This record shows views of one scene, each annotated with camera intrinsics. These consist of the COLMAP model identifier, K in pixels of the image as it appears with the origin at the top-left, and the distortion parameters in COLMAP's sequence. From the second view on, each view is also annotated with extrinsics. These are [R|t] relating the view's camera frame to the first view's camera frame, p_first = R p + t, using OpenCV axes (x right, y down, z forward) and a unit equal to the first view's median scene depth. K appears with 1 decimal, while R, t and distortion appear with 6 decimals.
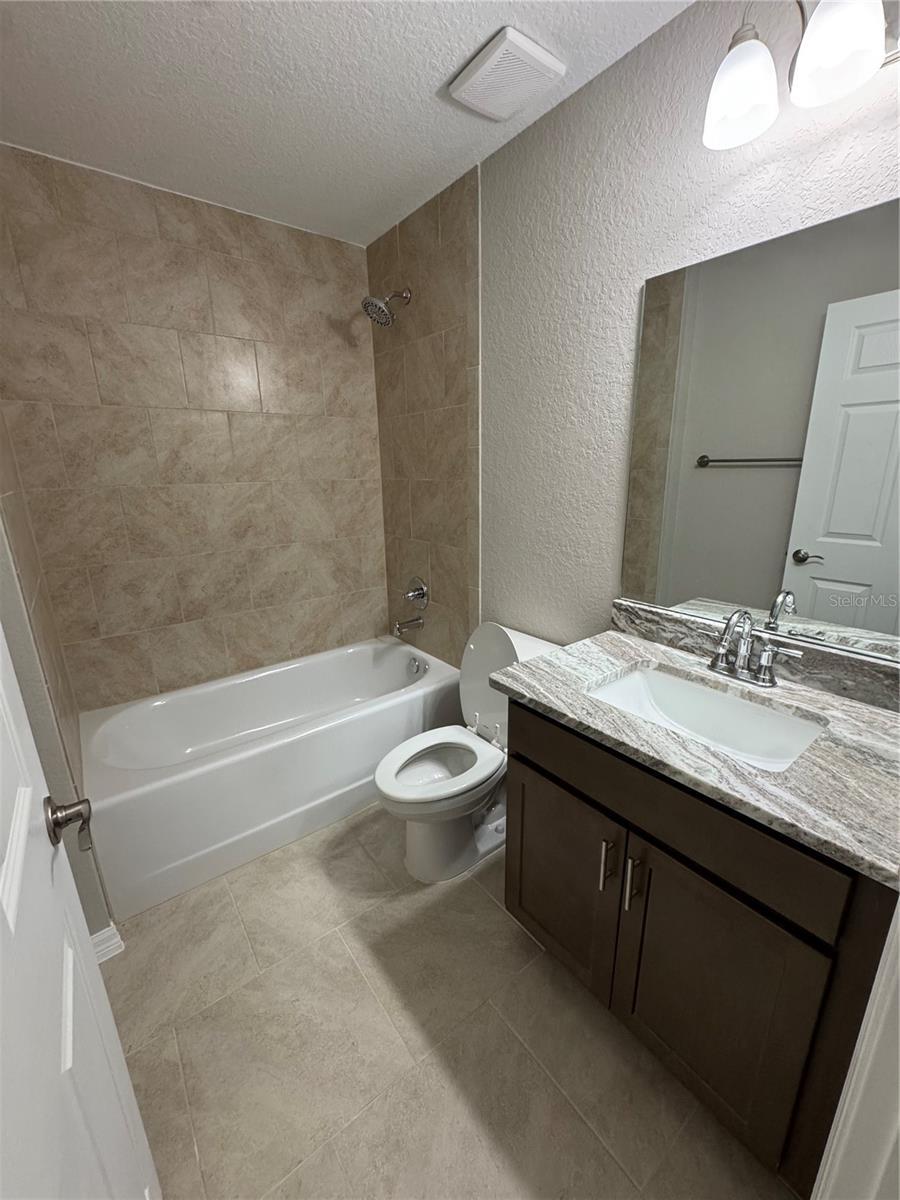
lens RADIAL K [[471.2, 0, 454.2], [0, 471.2, 600.4], [0, 0, 1]] dist [-0.004386, -0.000862]
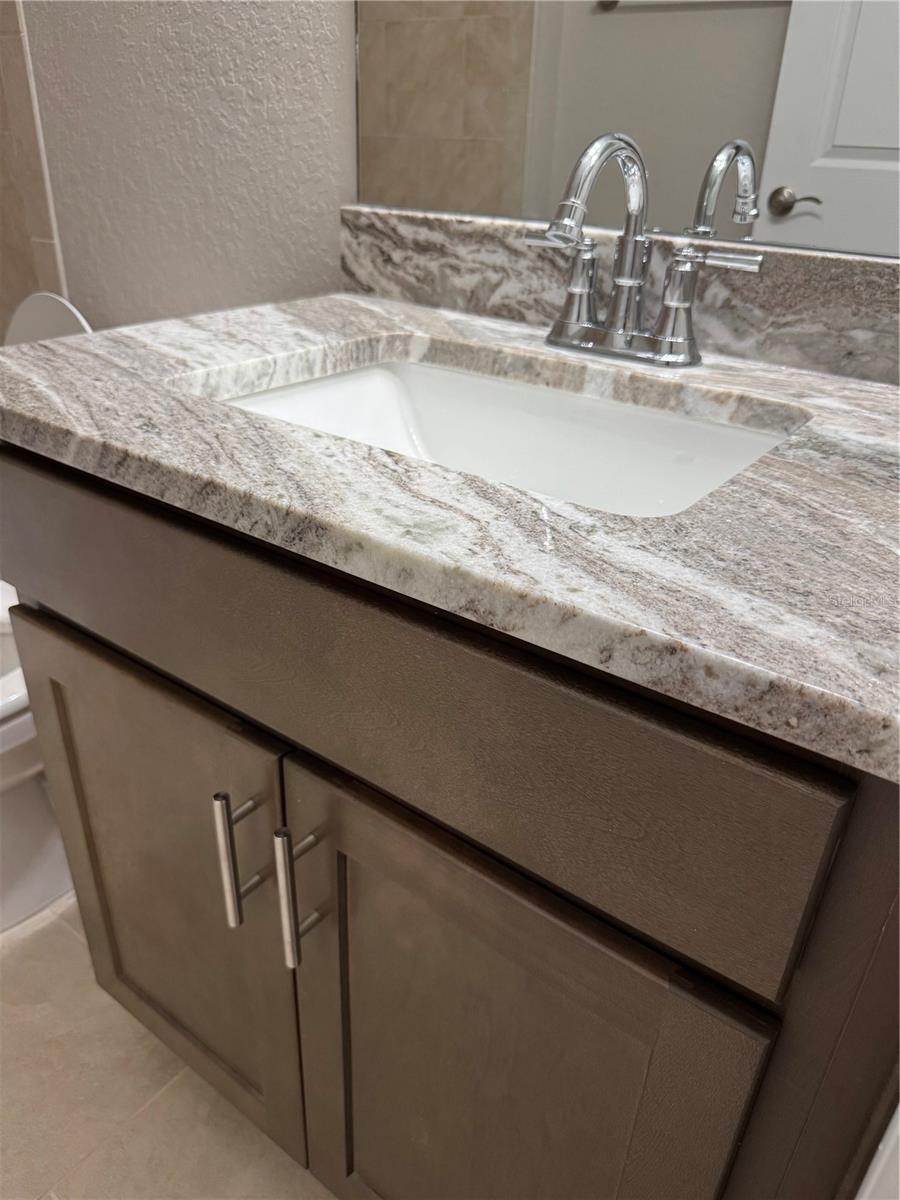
lens RADIAL K [[859.5, 0, 444.0], [0, 859.5, 597.1], [0, 0, 1]] dist [-0.029283, -0.013789]
pose [[0.964995, -0.075508, 0.251164, 0.336292], [0.020543, 0.976479, 0.214633, 0.243039], [-0.261463, -0.201960, 0.943848, 0.408495]]
